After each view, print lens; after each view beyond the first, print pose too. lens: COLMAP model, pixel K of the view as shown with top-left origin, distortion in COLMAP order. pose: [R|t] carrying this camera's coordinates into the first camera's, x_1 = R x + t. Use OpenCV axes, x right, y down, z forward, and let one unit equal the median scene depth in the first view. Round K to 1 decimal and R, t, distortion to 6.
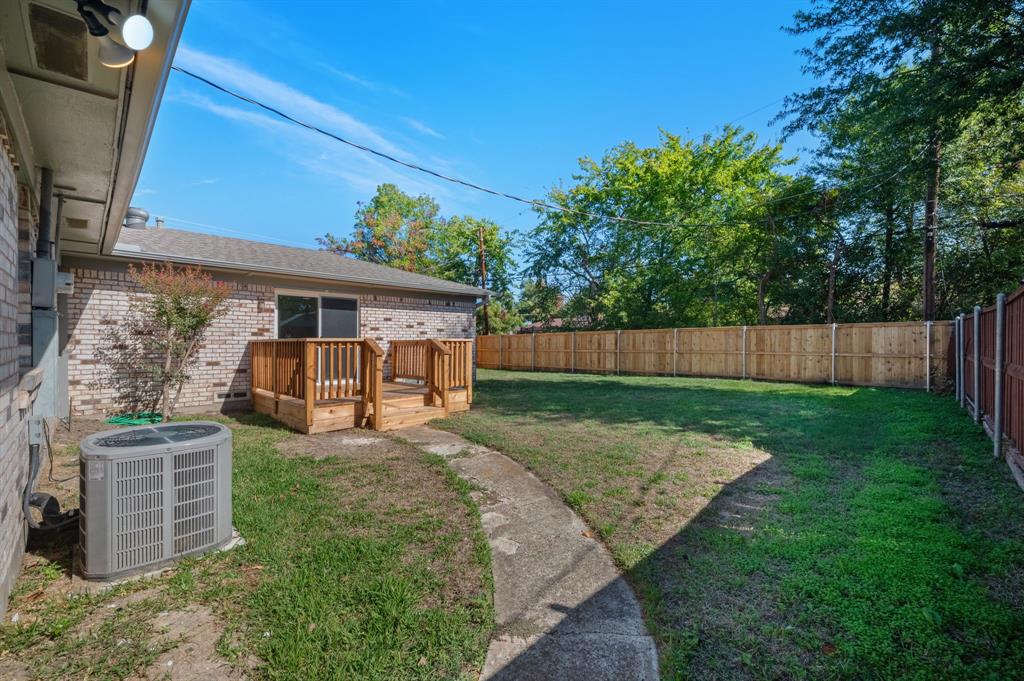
lens RADIAL K [[430.7, 0, 511.2], [0, 430.7, 342.2], [0, 0, 1]] dist [-0.005414, -0.000687]
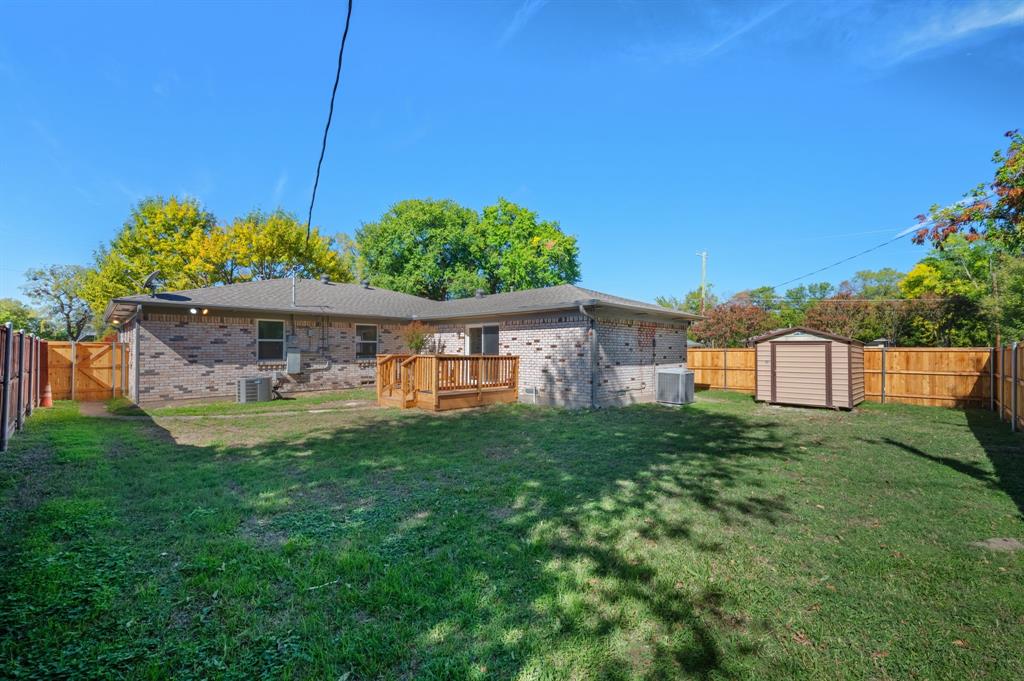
lens RADIAL K [[430.7, 0, 511.2], [0, 430.7, 344.8], [0, 0, 1]] dist [-0.005414, -0.000687]
pose [[0.025340, -0.016330, -0.999546, 0.971054], [0.001363, 0.999866, -0.016300, -0.015546], [0.999678, -0.000950, 0.025359, 0.961888]]
